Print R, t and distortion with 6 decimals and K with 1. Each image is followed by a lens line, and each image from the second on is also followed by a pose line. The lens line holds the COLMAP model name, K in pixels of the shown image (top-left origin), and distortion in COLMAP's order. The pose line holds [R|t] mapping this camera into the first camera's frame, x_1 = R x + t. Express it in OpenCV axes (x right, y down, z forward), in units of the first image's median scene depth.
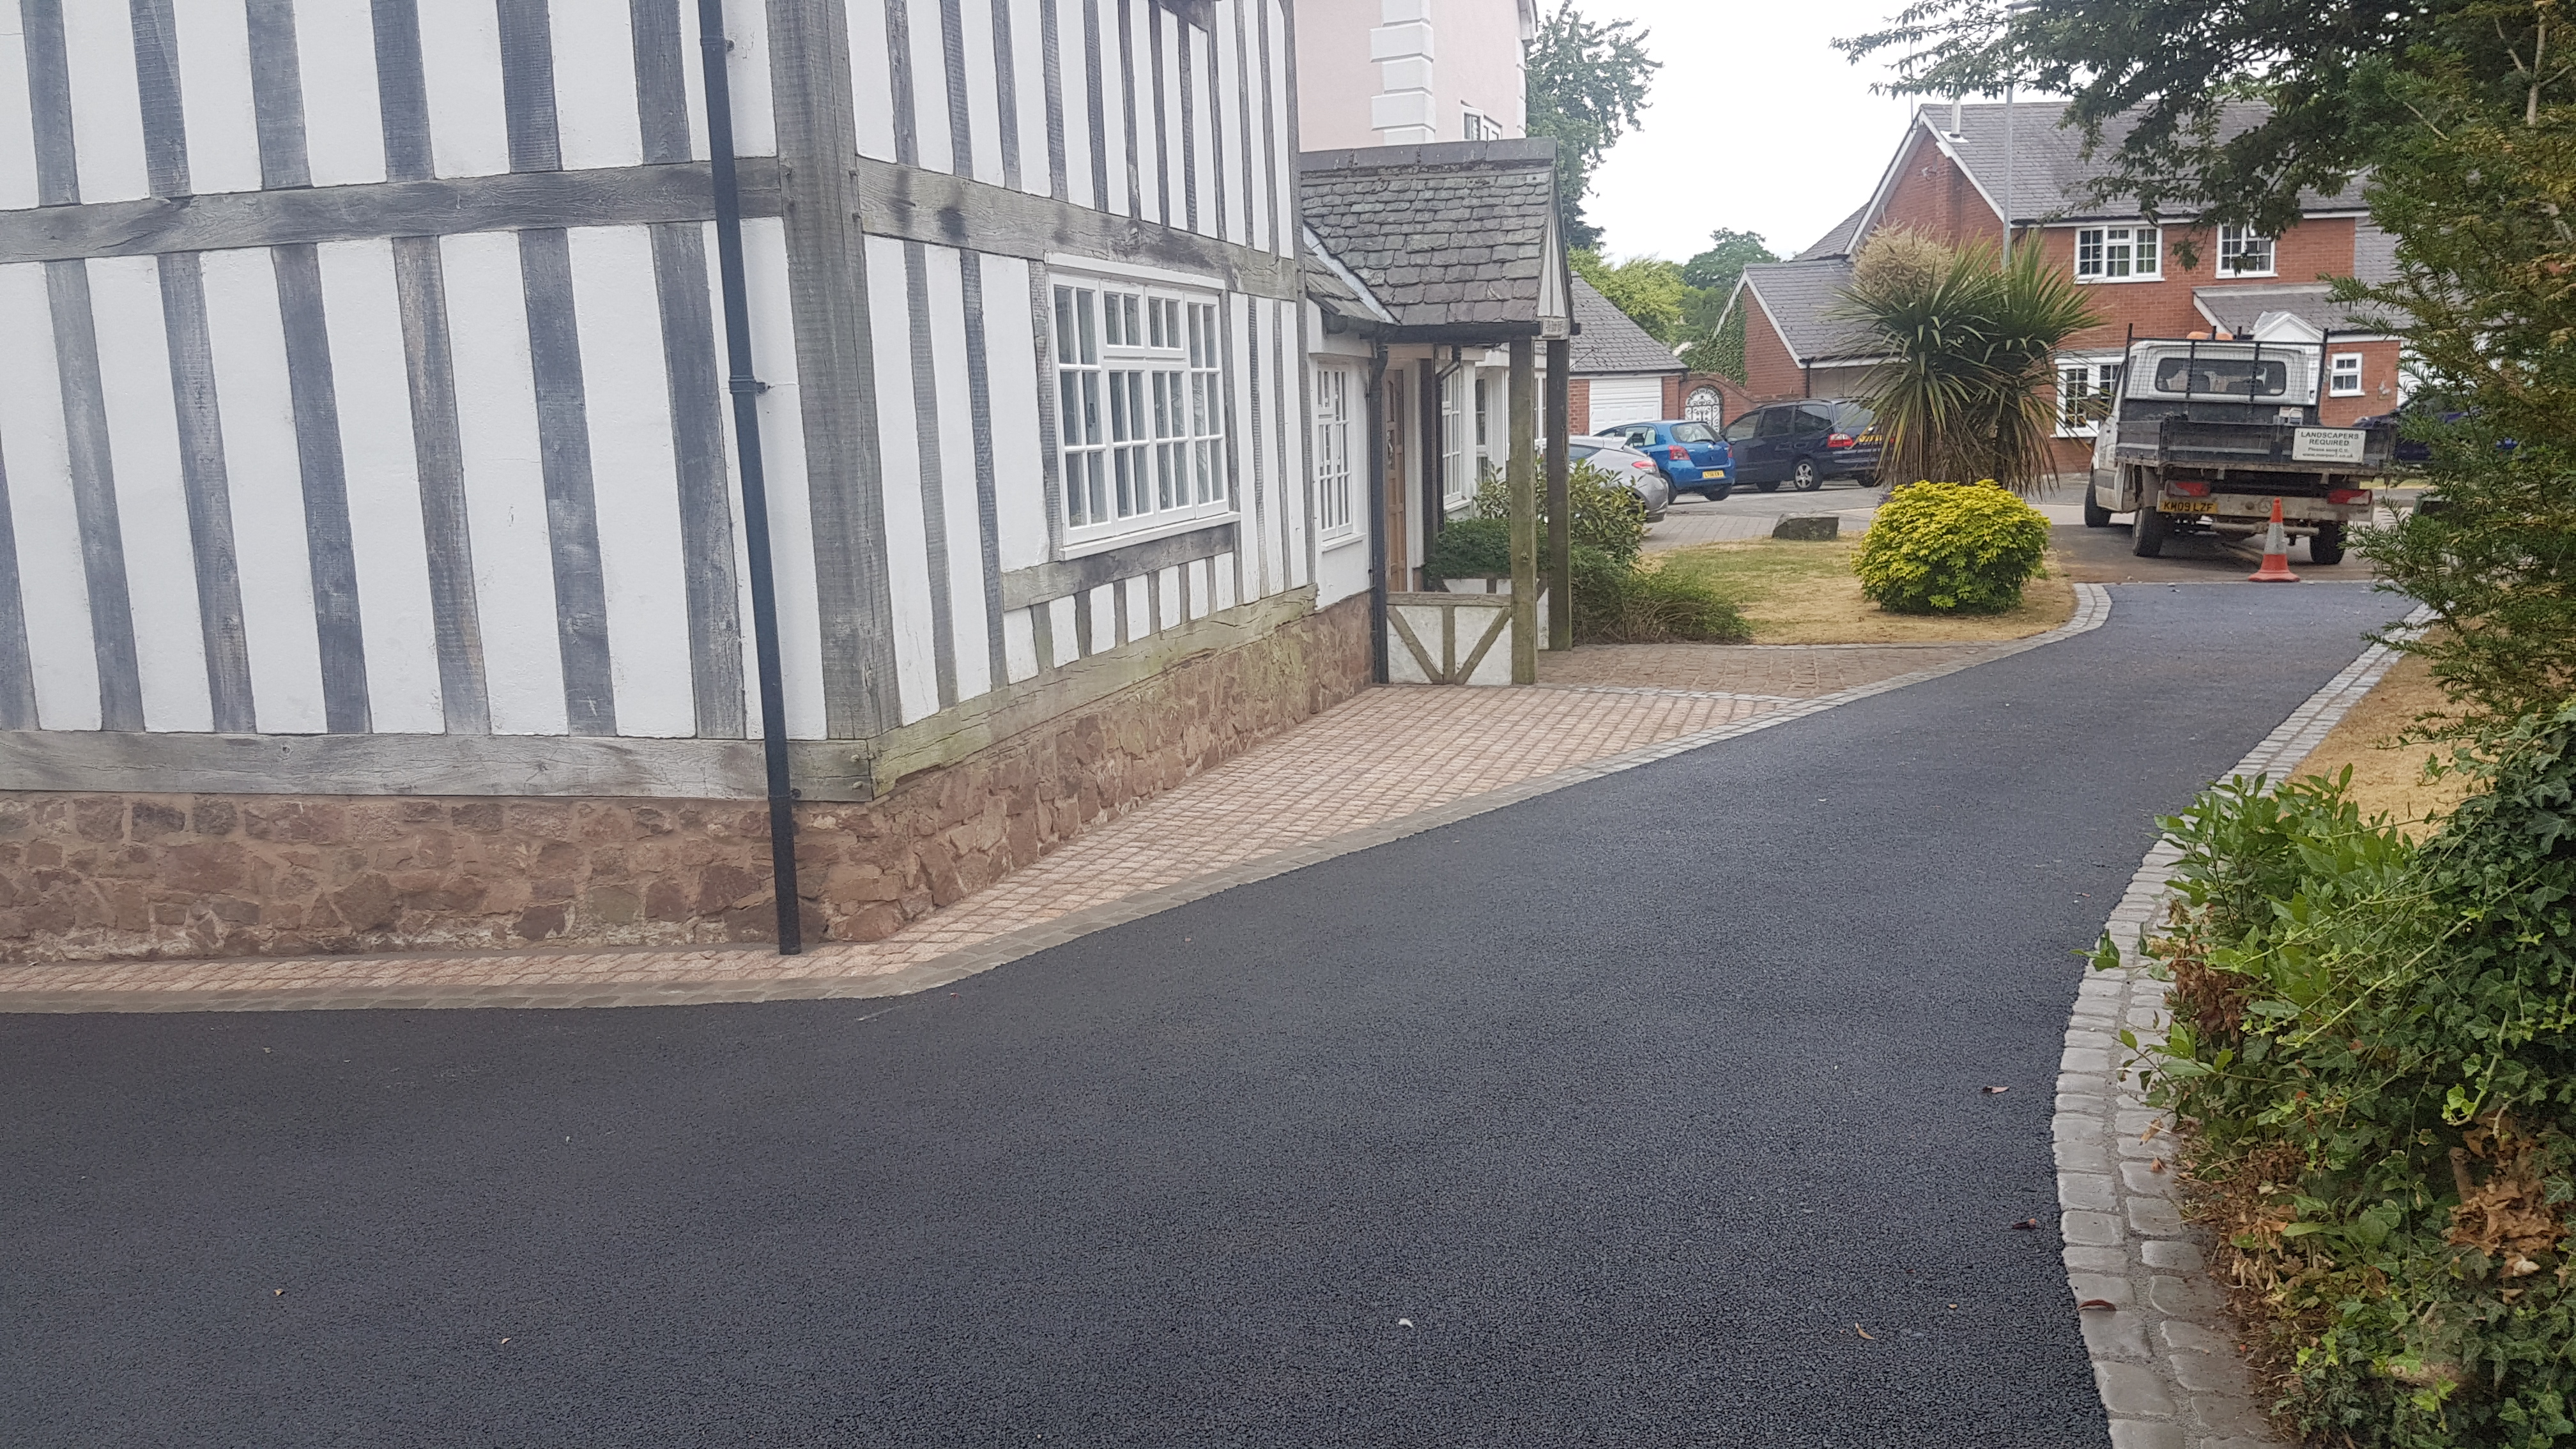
lens RADIAL K [[1942.5, 0, 1219.8], [0, 1942.5, 716.6], [0, 0, 1]] dist [0.322591, -0.457964]
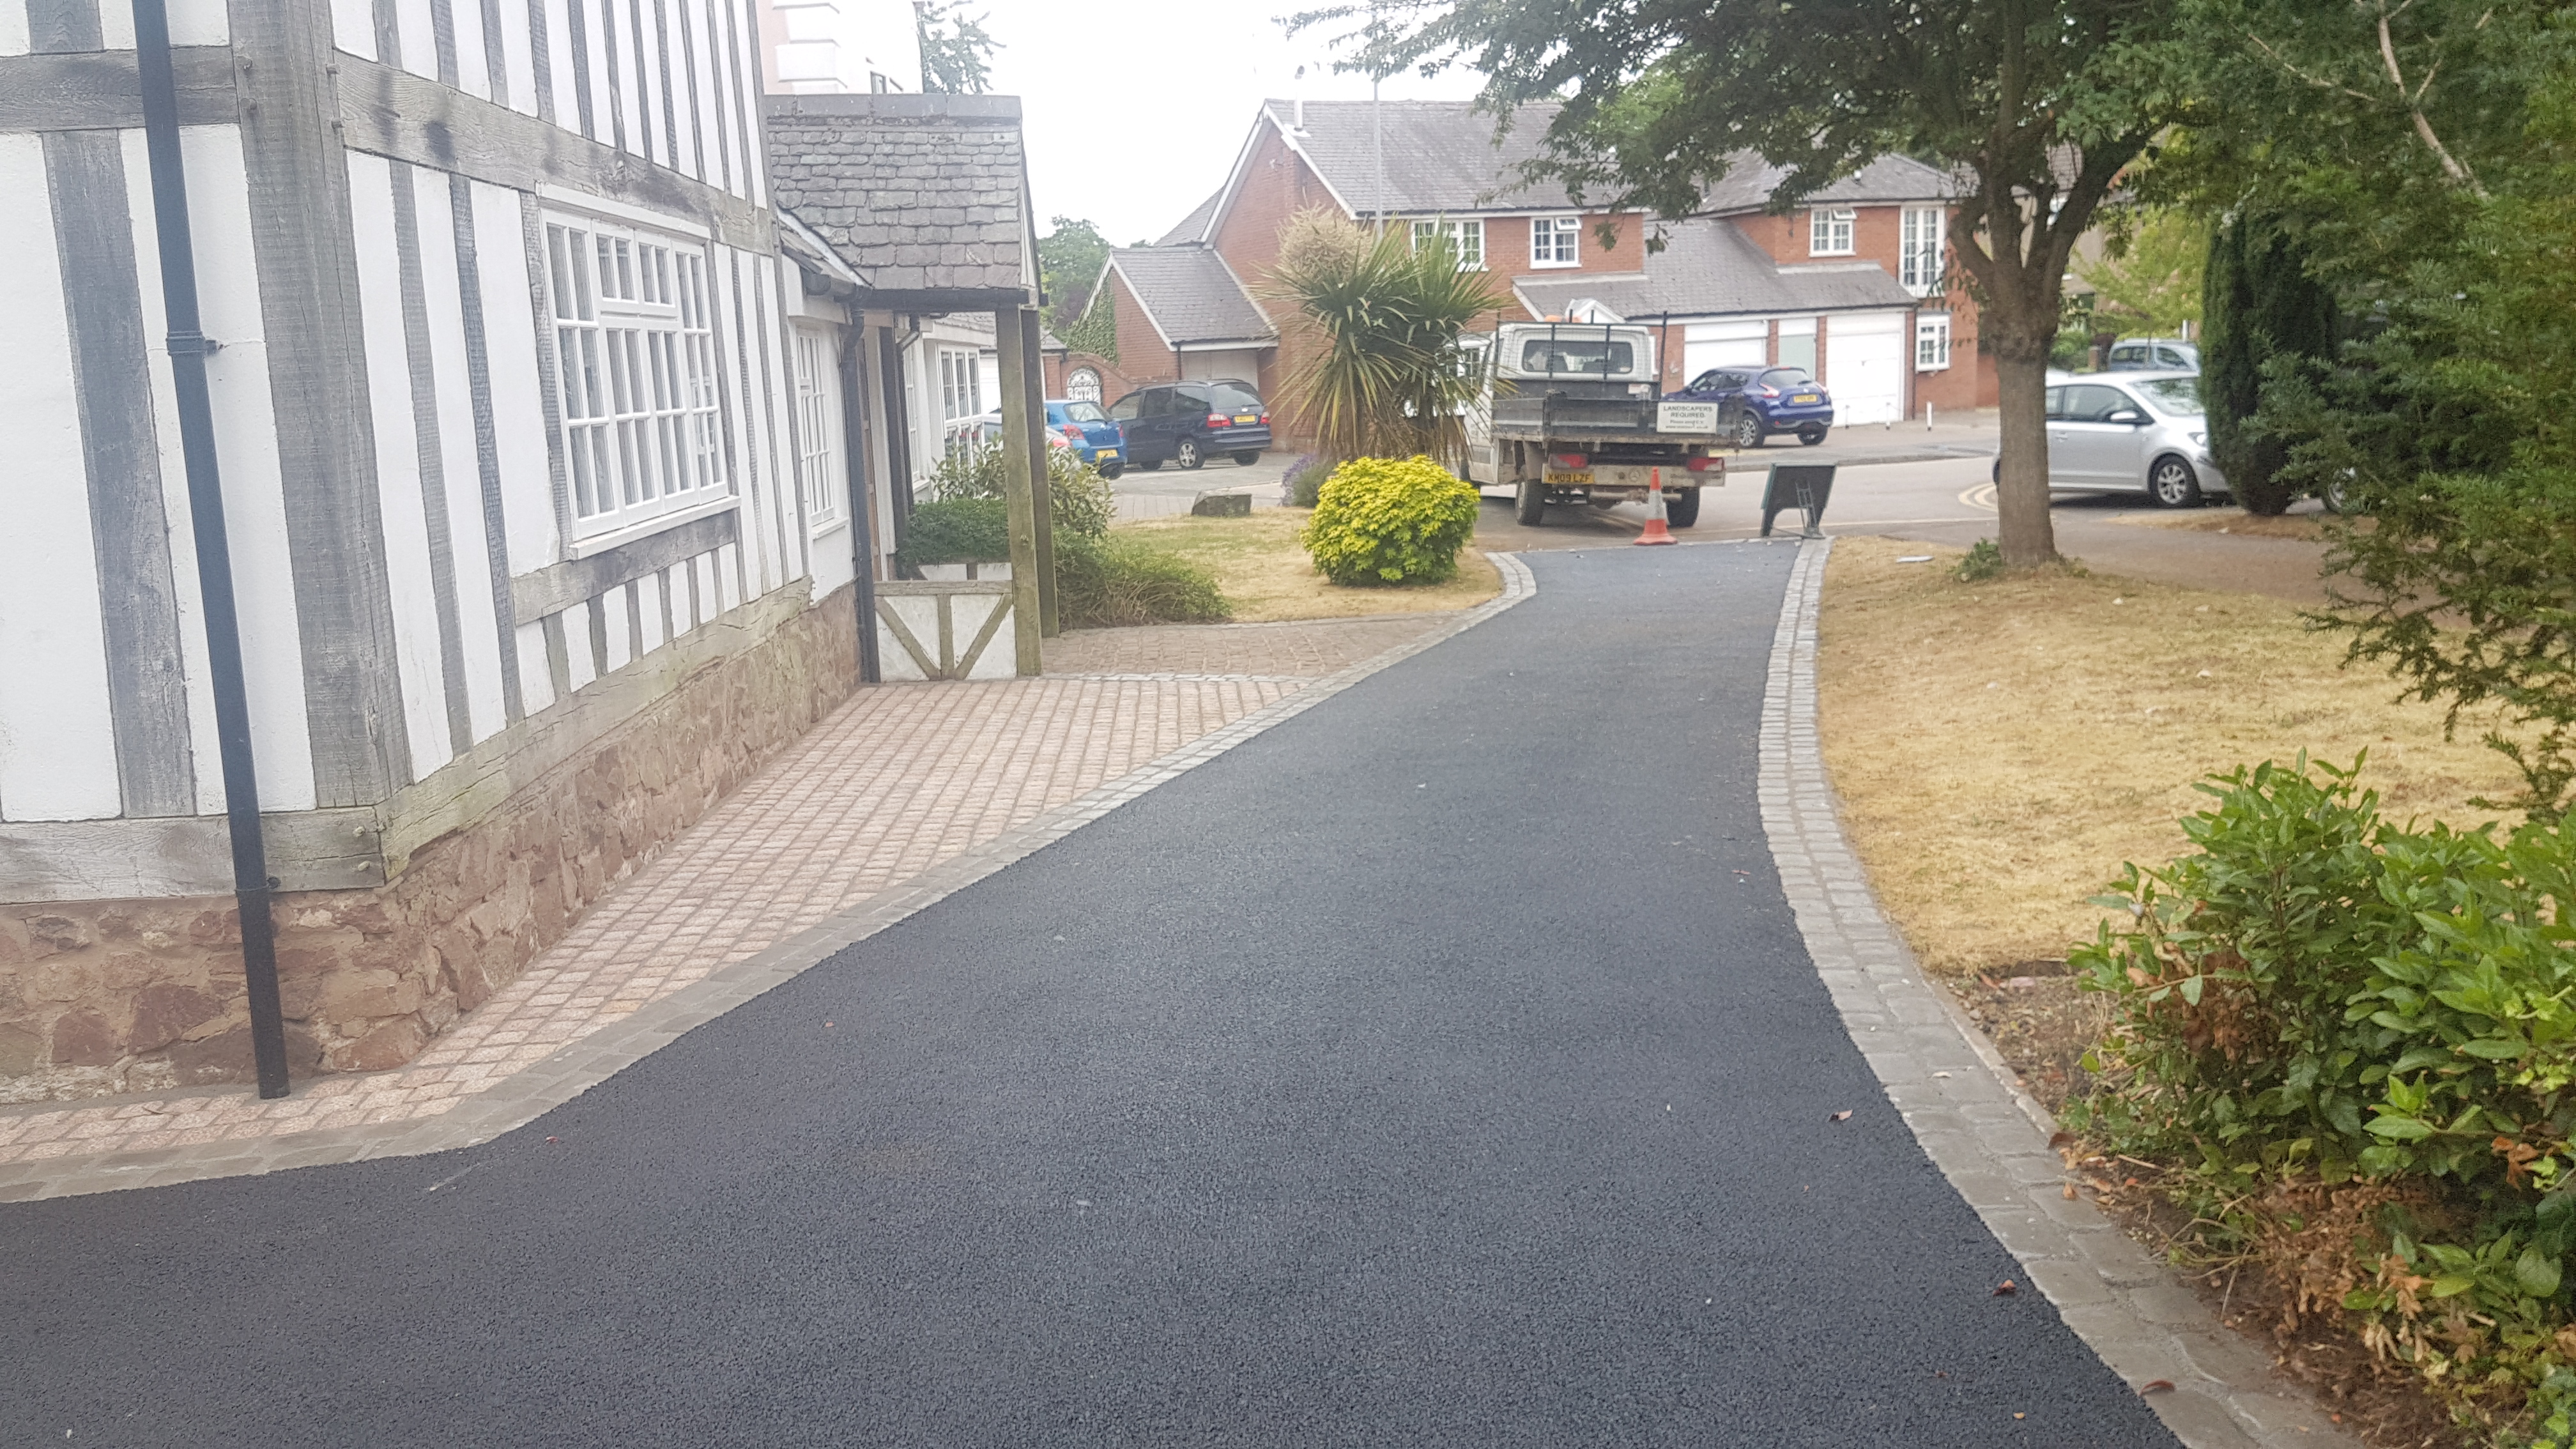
lens RADIAL K [[1997.9, 0, 1147.8], [0, 1997.9, 669.0], [0, 0, 1]] dist [0.216685, -0.374655]
pose [[0.958134, -0.049520, 0.282004, -0.076242], [0.054079, 0.998501, -0.008399, -0.012232], [-0.281165, 0.023298, 0.959376, 0.104207]]
